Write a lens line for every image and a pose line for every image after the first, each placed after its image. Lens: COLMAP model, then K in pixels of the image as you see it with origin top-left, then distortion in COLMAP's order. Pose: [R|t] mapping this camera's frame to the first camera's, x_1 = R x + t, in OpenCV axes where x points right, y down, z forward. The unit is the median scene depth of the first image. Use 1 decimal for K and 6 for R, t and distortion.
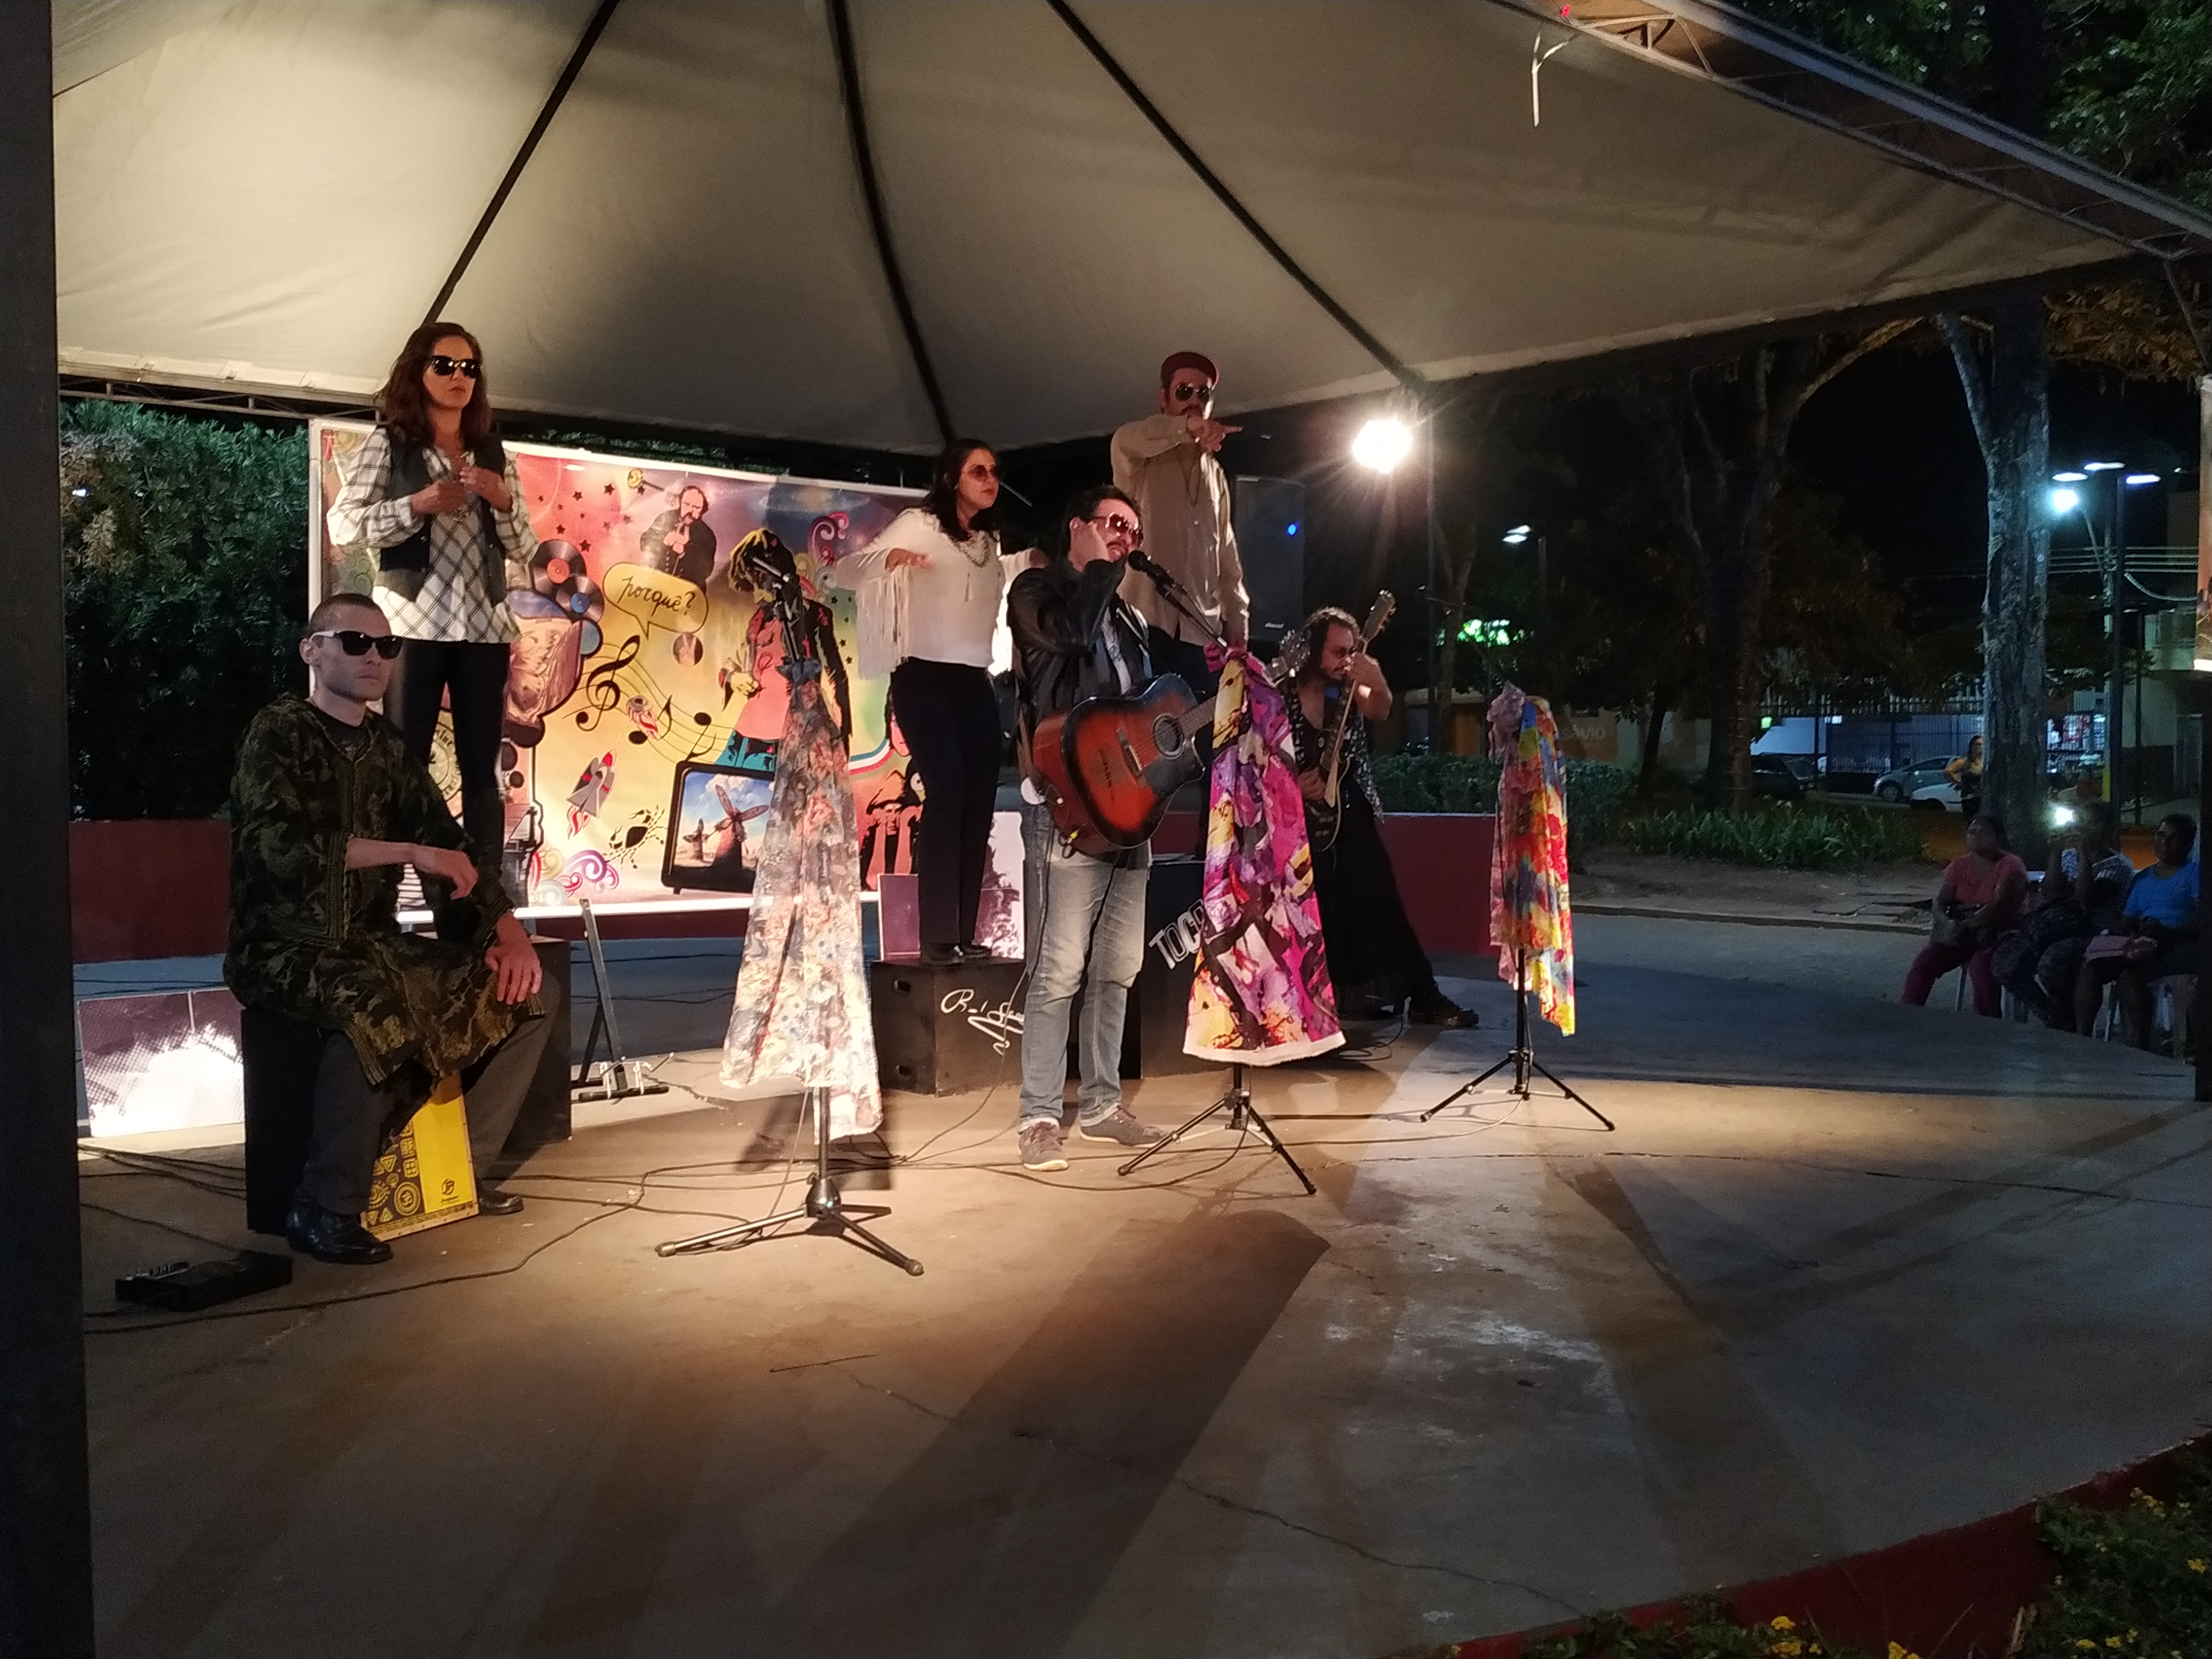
lens RADIAL K [[2224.3, 0, 1109.2], [0, 2224.3, 864.8], [0, 0, 1]] dist [0.055225, -0.132408]
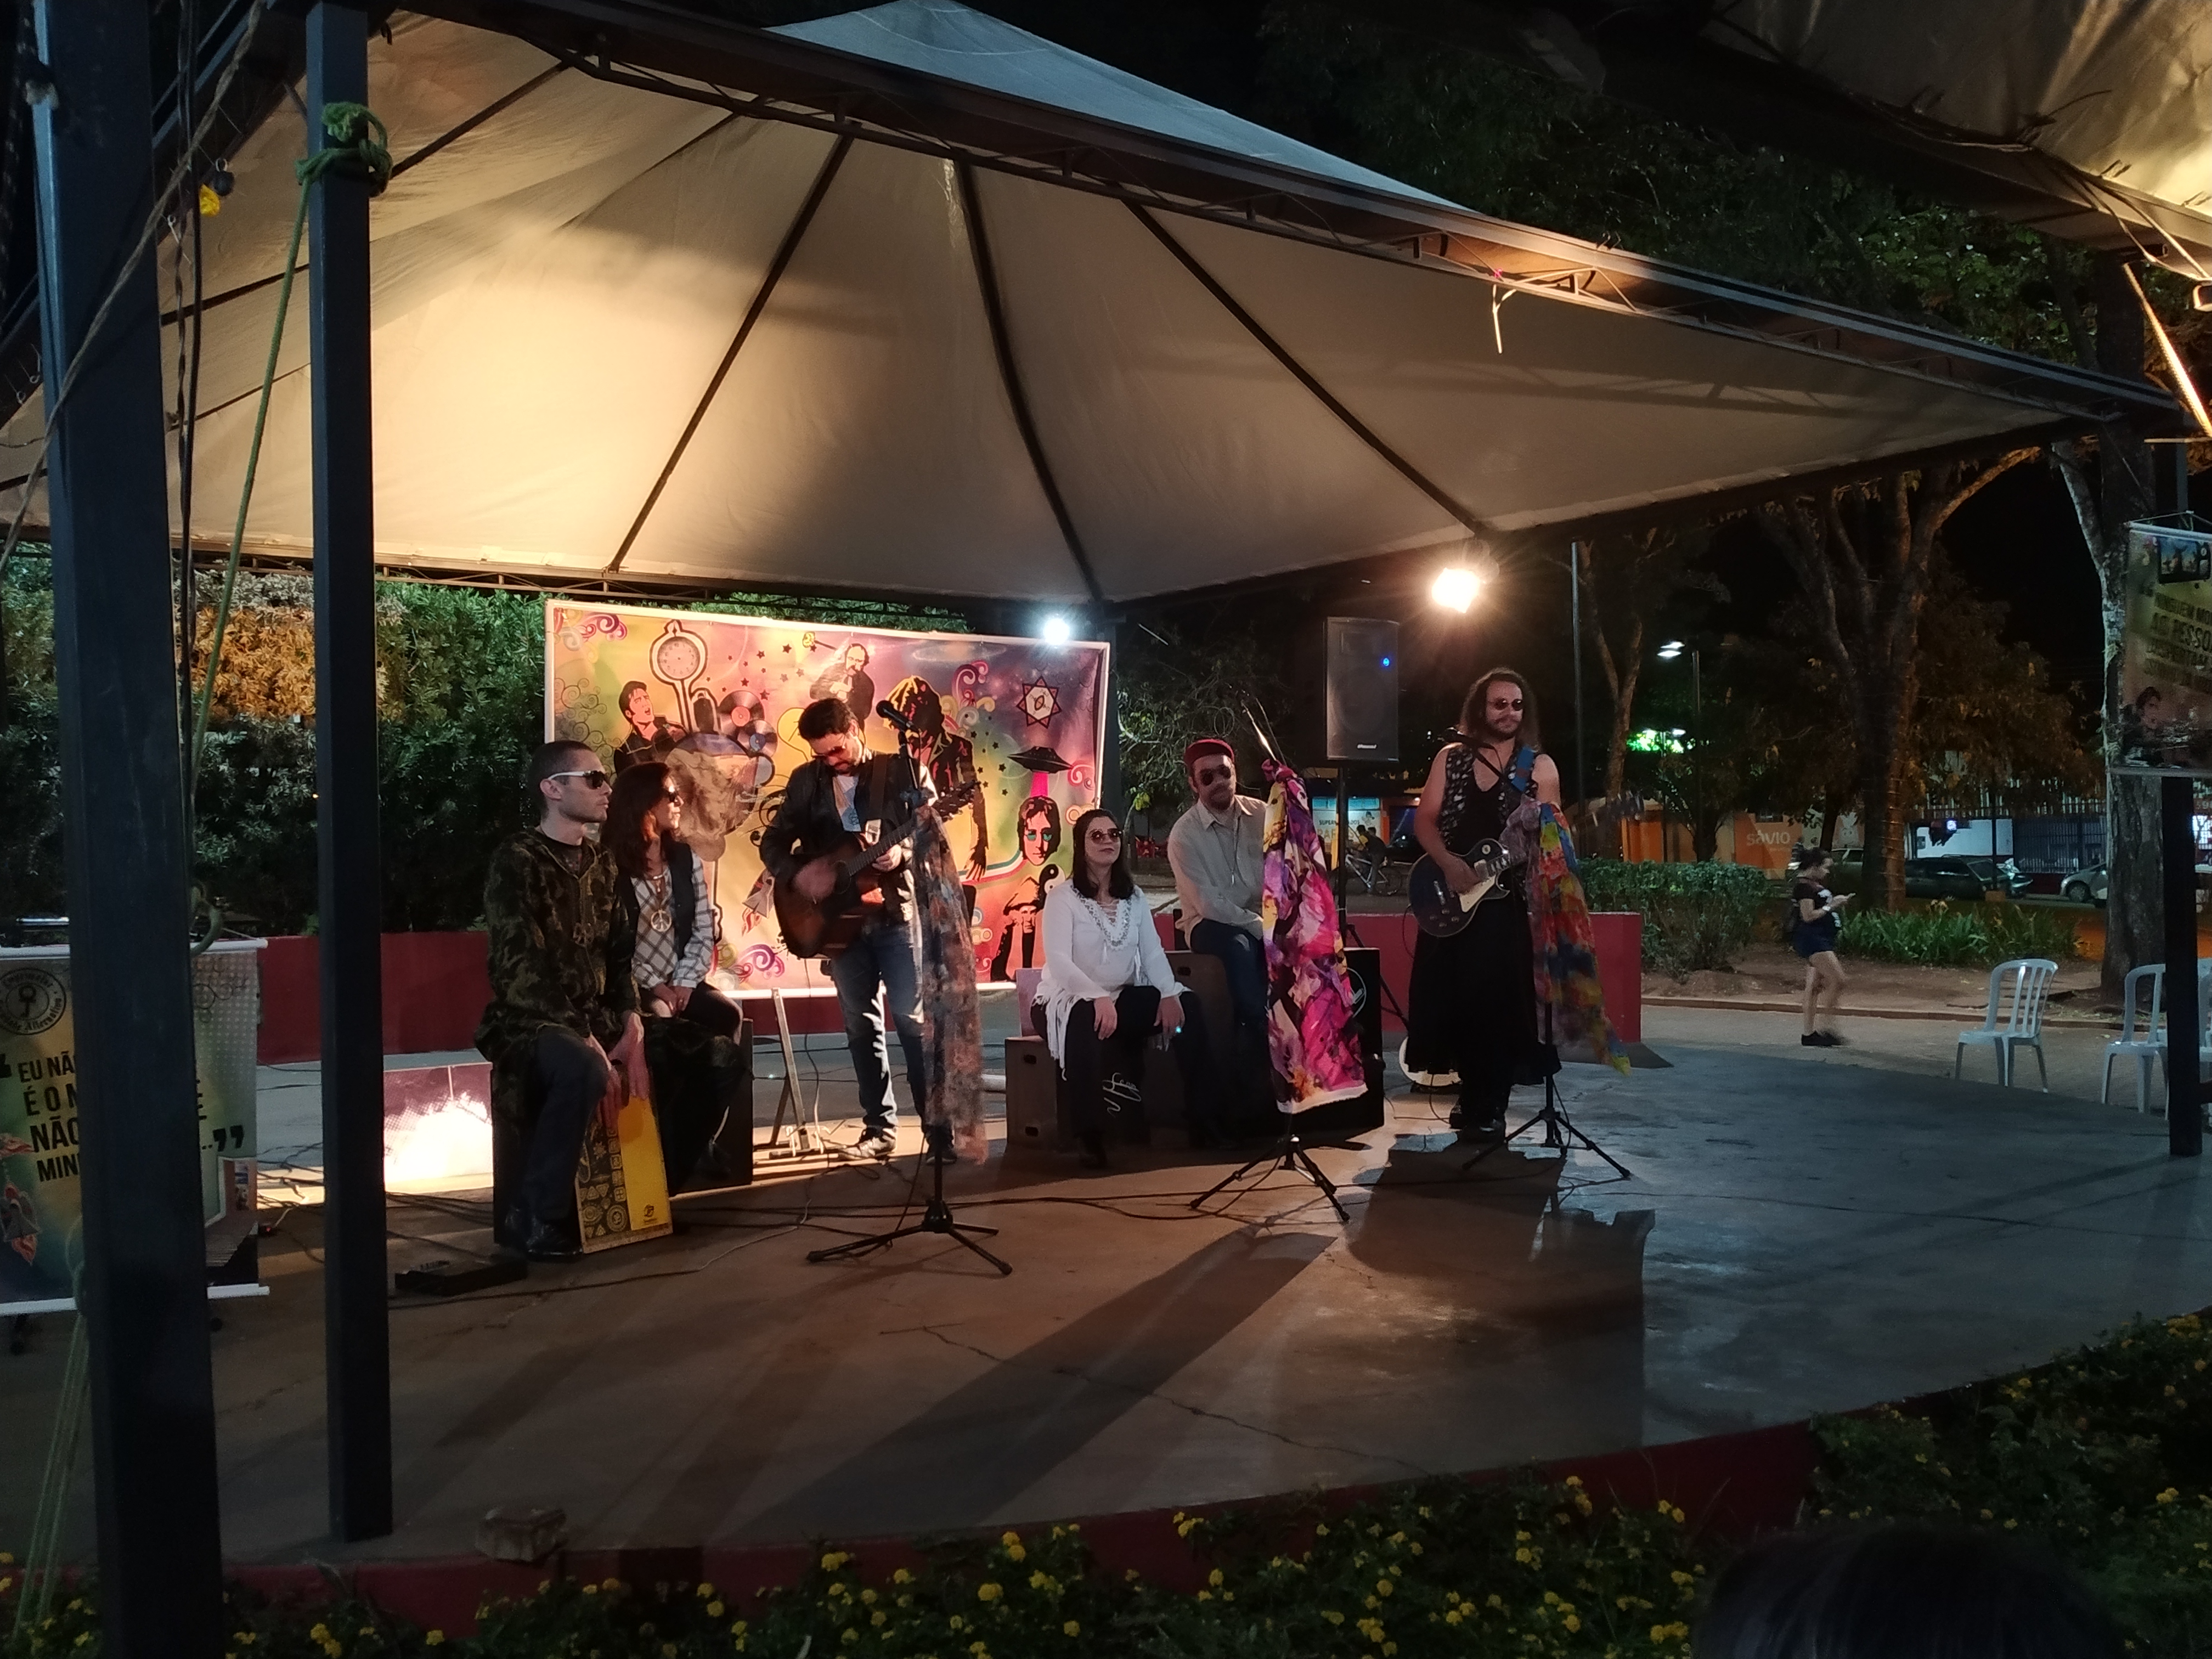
lens RADIAL K [[2224.3, 0, 1109.2], [0, 2224.3, 864.8], [0, 0, 1]] dist [0.055225, -0.132408]
pose [[0.994870, -0.014712, -0.100084, 0.062496], [0.009547, 0.998607, -0.051898, 0.011739], [0.100708, 0.050676, 0.993625, -0.159112]]
